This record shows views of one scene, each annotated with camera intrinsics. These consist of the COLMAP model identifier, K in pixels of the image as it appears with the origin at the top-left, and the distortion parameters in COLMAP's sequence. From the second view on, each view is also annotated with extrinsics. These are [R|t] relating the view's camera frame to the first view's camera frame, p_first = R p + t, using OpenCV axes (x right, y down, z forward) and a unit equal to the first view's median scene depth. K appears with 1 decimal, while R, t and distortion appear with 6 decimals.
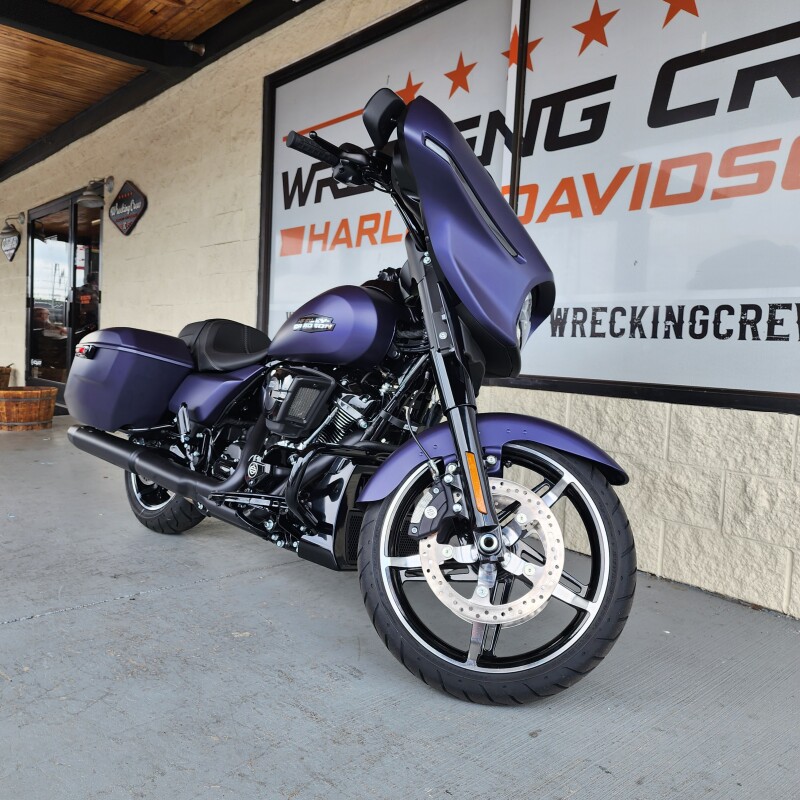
lens RADIAL K [[709.8, 0, 399.5], [0, 709.8, 379.6], [0, 0, 1]] dist [0.048564, -0.018751]
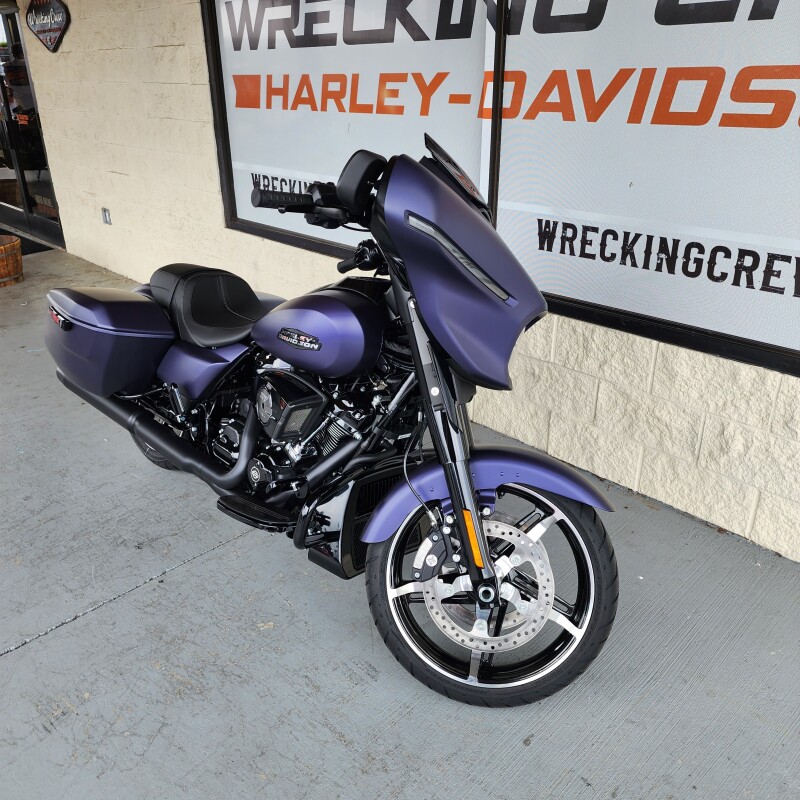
lens RADIAL K [[709.8, 0, 390.7], [0, 709.8, 373.6], [0, 0, 1]] dist [0.048564, -0.018751]
pose [[0.997660, -0.068112, 0.005870, -0.003283], [0.061745, 0.934601, 0.350297, -0.307957], [-0.029346, -0.349115, 0.936620, 0.058904]]
